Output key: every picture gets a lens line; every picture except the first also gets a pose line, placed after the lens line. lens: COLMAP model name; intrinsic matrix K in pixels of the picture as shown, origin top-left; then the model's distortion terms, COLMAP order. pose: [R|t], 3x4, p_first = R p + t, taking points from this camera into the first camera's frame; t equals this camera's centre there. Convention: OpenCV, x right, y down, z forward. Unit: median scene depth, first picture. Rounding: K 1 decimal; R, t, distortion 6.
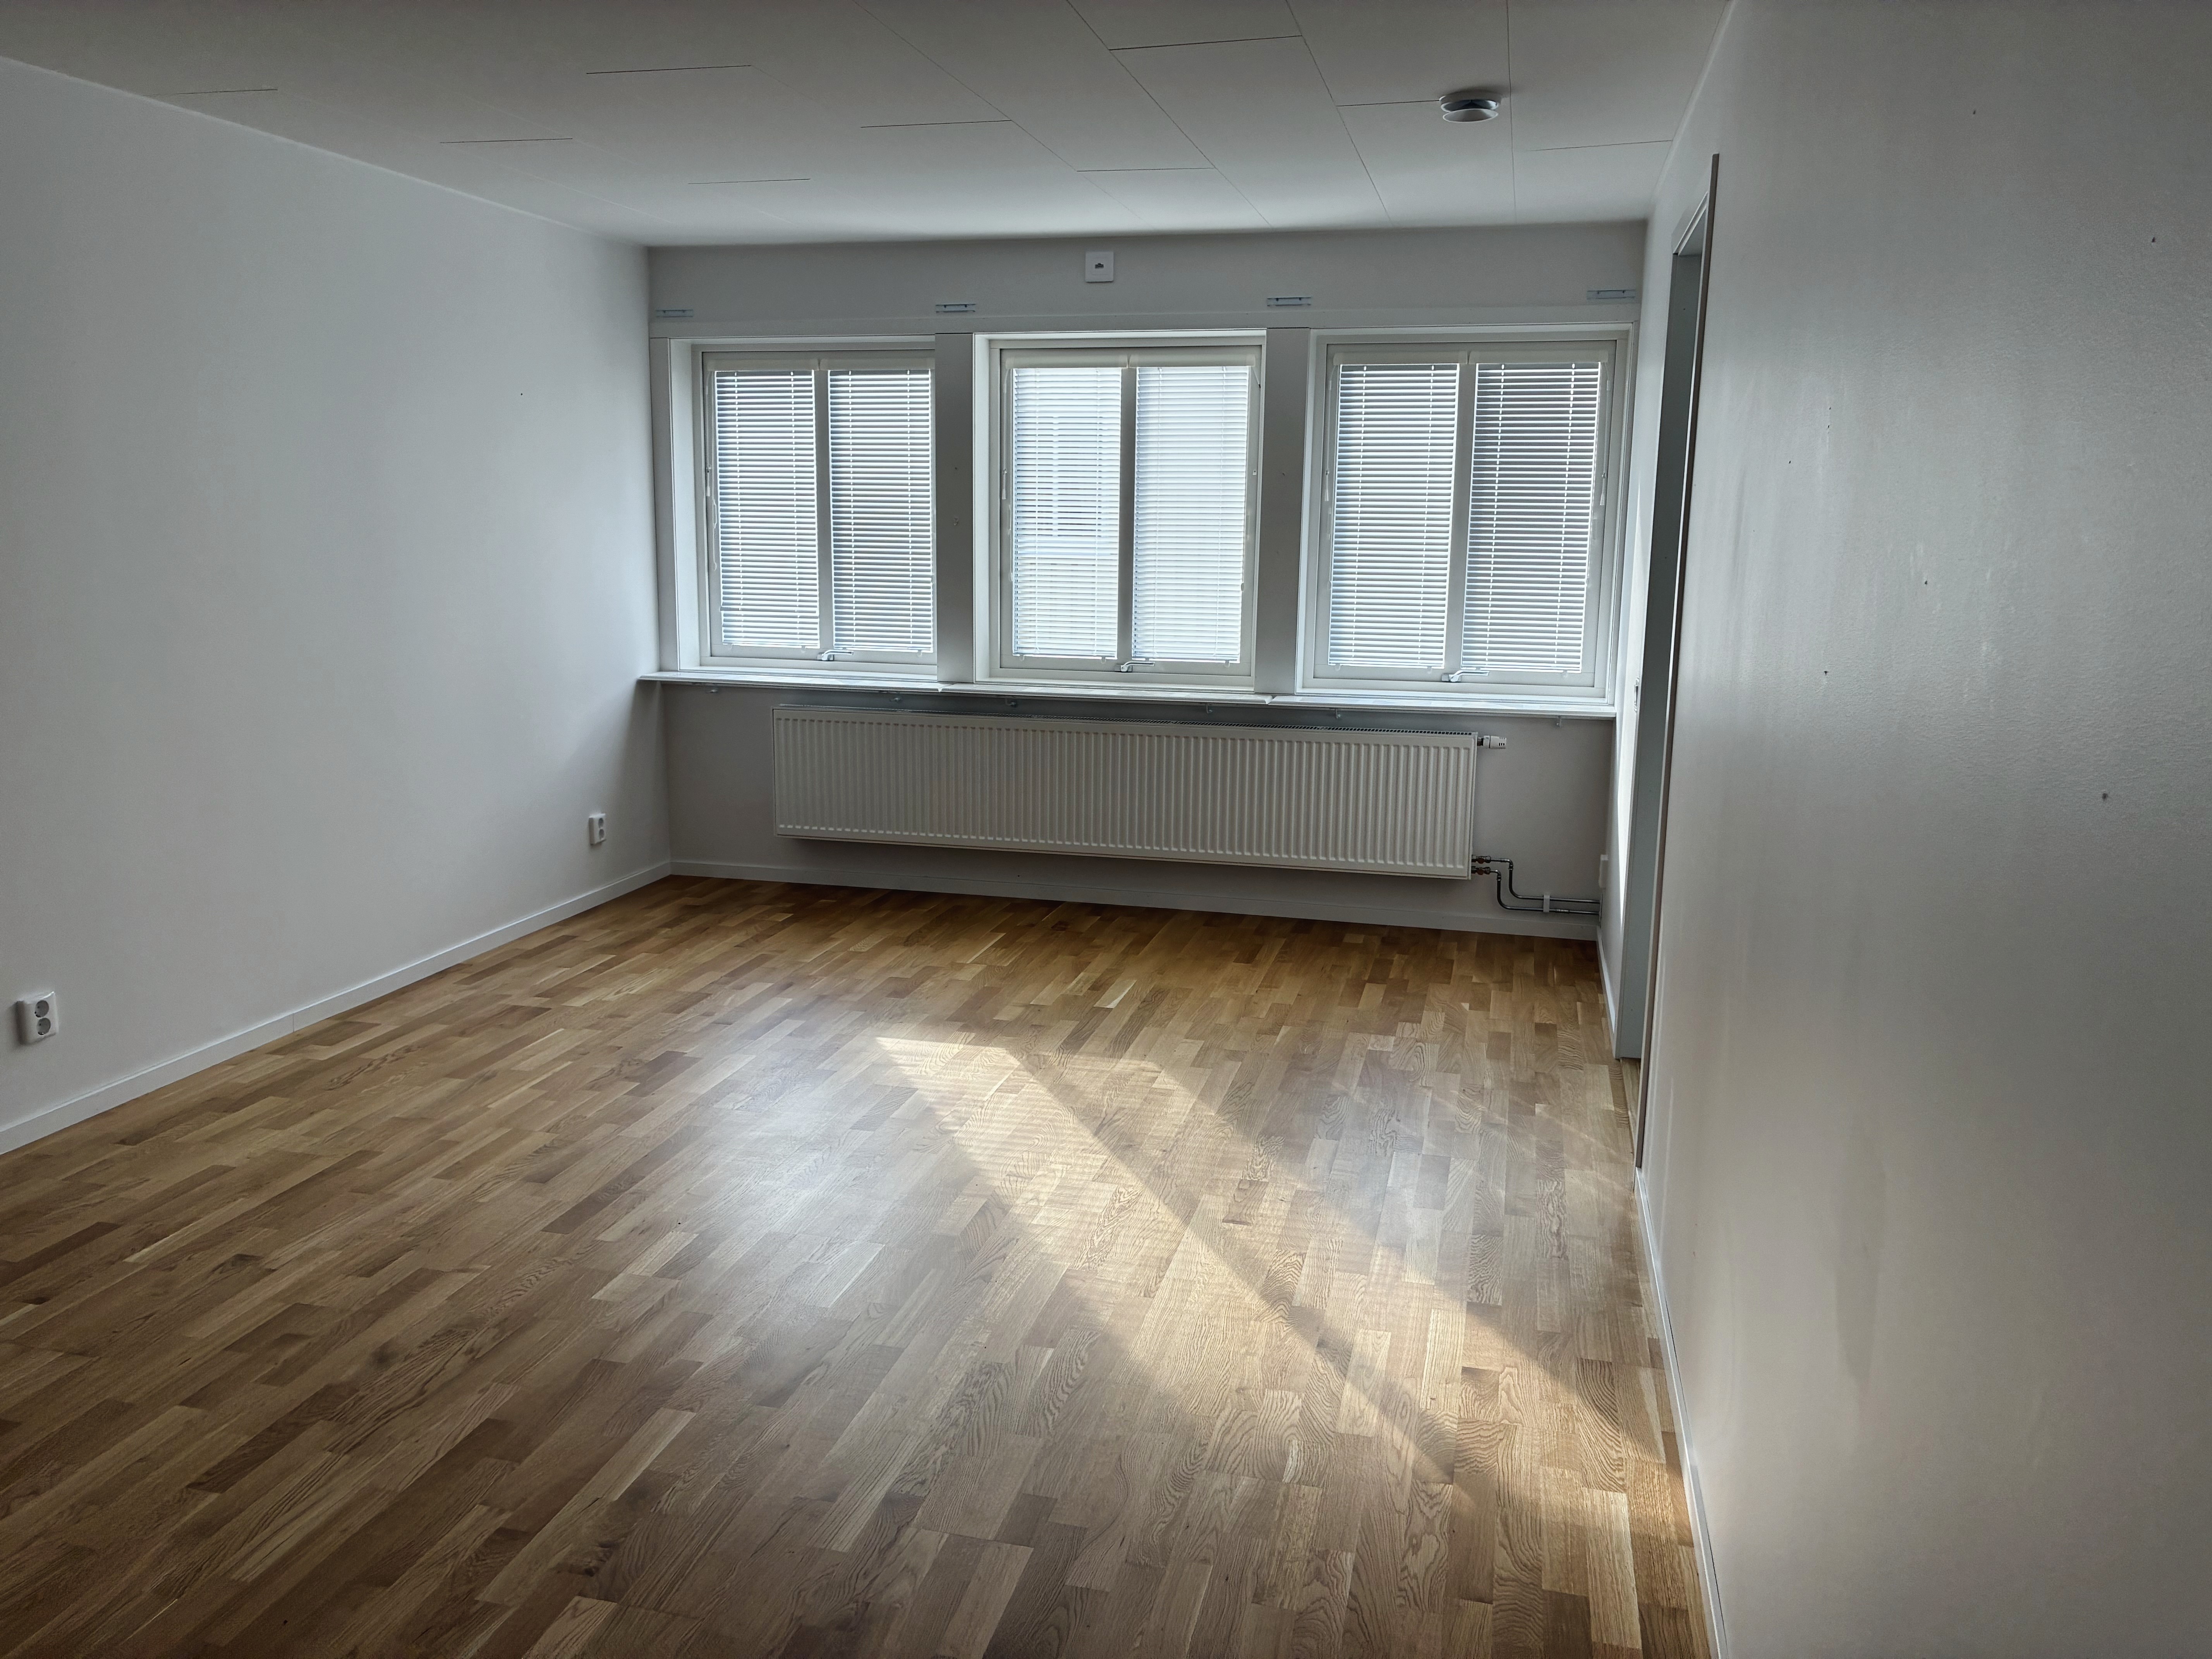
lens RADIAL K [[1689.0, 0, 1113.6], [0, 1689.0, 818.1], [0, 0, 1]] dist [0.061056, -0.069684]
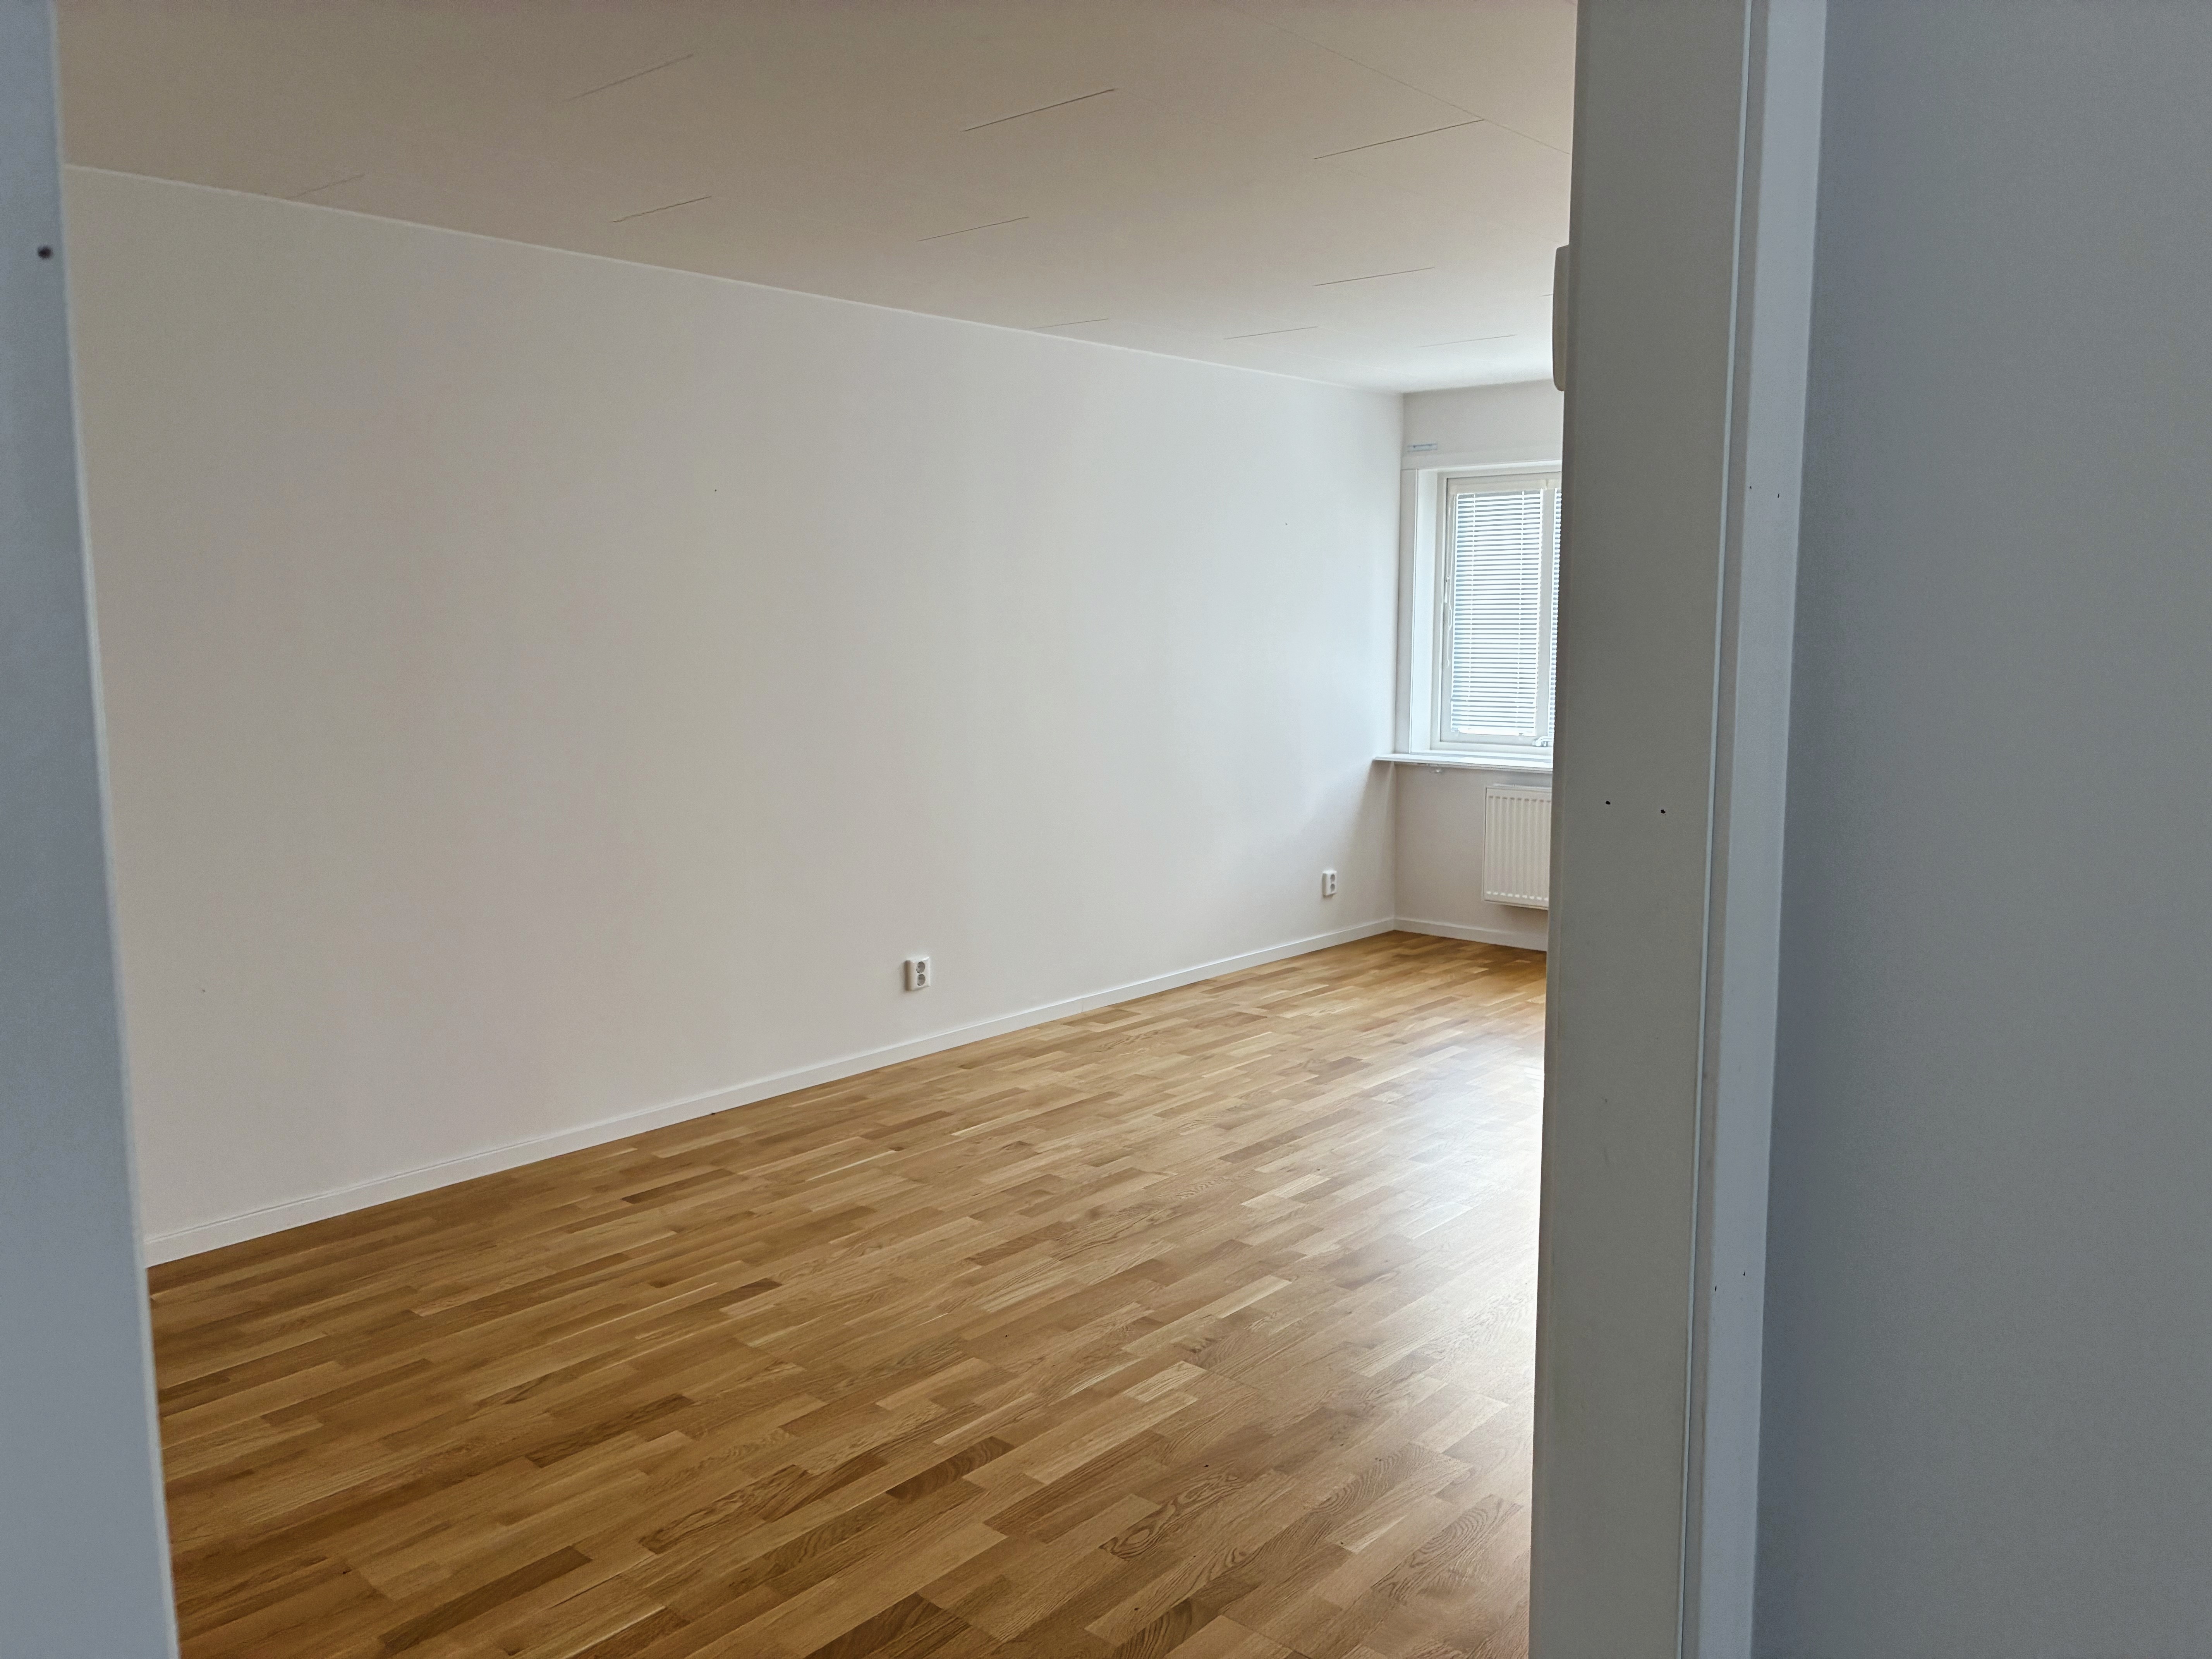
lens RADIAL K [[1689.0, 0, 1100.0], [0, 1689.0, 831.4], [0, 0, 1]] dist [0.061056, -0.069684]
pose [[0.885921, 0.044494, -0.461697, 0.156913], [-0.068449, 0.997031, -0.035258, 0.037039], [0.458757, 0.062839, 0.886337, -0.195946]]
